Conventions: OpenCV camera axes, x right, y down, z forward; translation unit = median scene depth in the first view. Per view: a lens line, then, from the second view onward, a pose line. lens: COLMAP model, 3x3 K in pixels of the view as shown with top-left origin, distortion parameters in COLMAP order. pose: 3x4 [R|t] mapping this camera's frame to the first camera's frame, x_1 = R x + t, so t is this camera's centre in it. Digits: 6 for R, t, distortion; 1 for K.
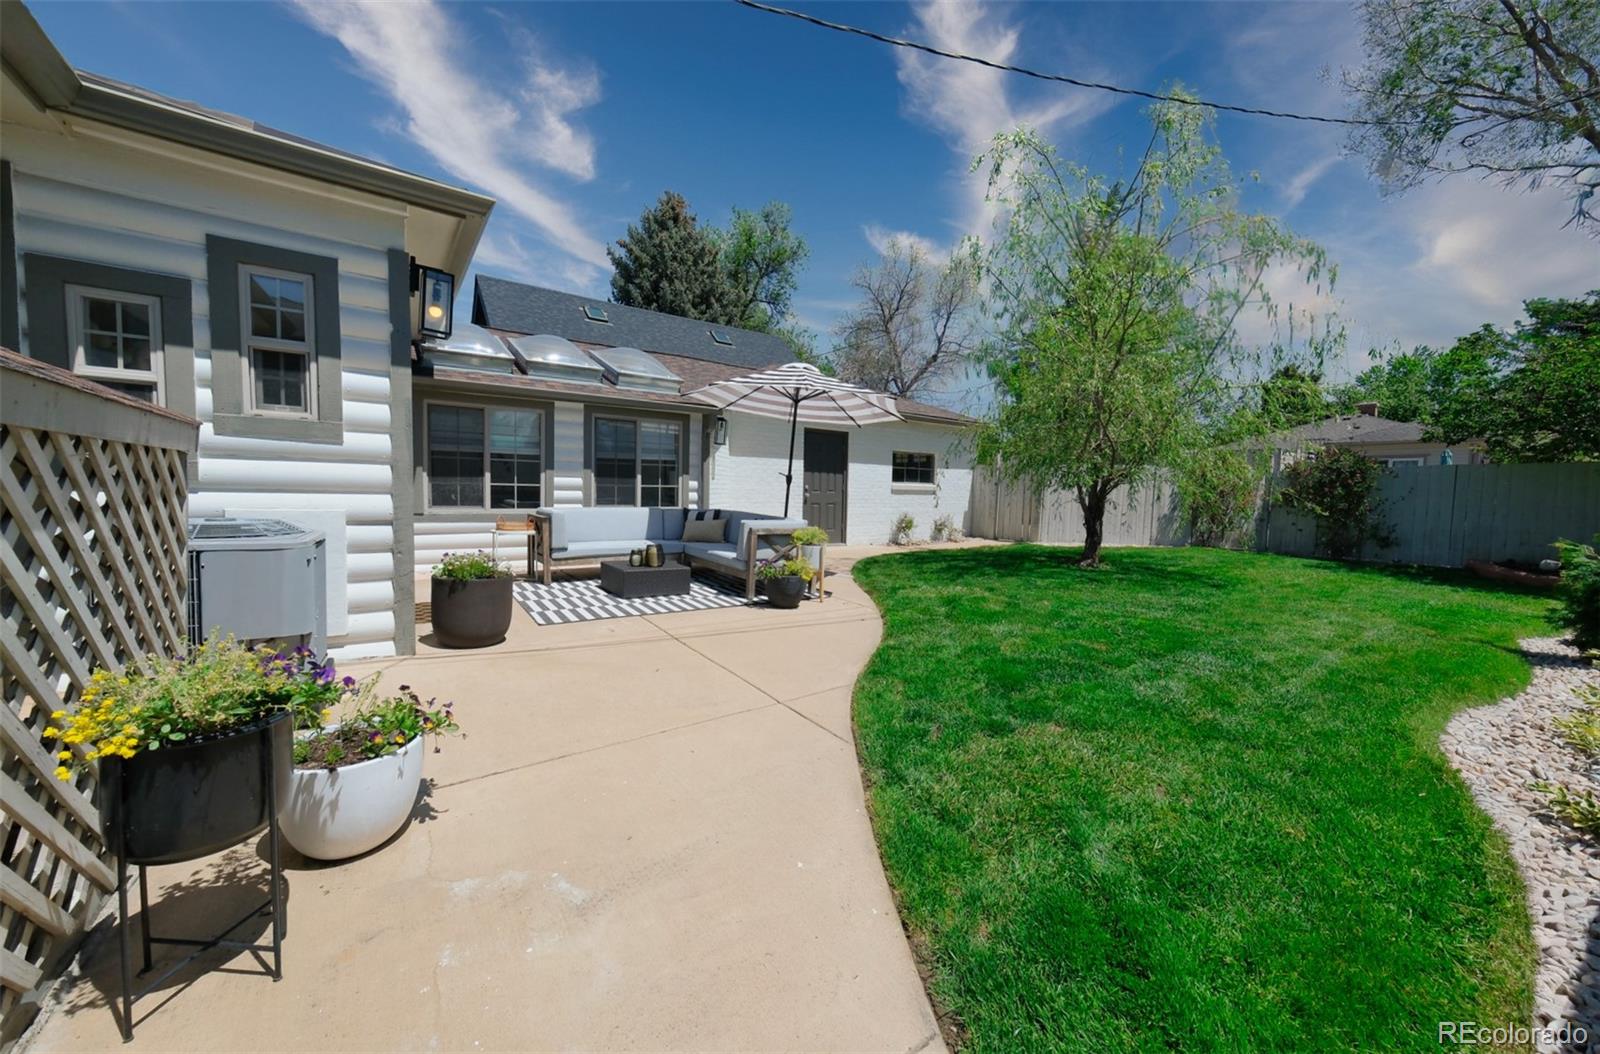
lens RADIAL K [[559.6, 0, 800.2], [0, 559.6, 523.1], [0, 0, 1]] dist [-0.000484, -0.000005]
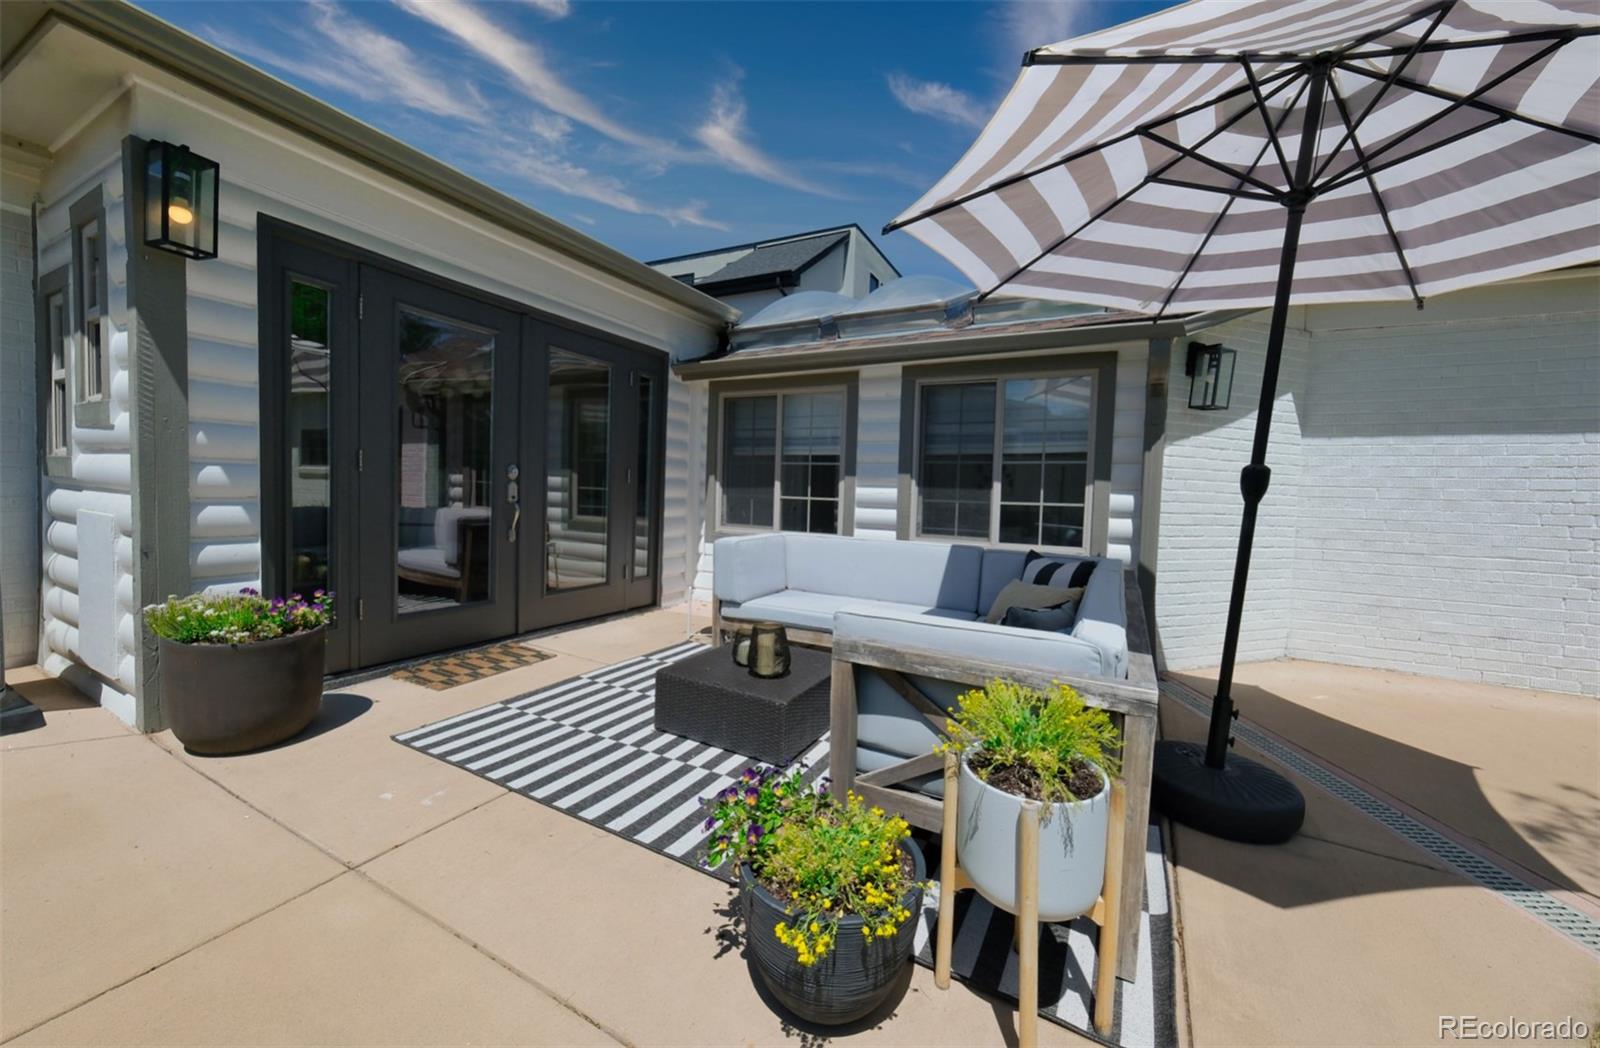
lens RADIAL K [[599.9, 0, 799.9], [0, 599.9, 523.9], [0, 0, 1]] dist [0.000519, 0.000018]
pose [[0.465065, 0.040854, -0.884333, 0.138006], [-0.073474, 0.997269, 0.007432, -0.039786], [0.882222, 0.061519, 0.466797, 0.607933]]
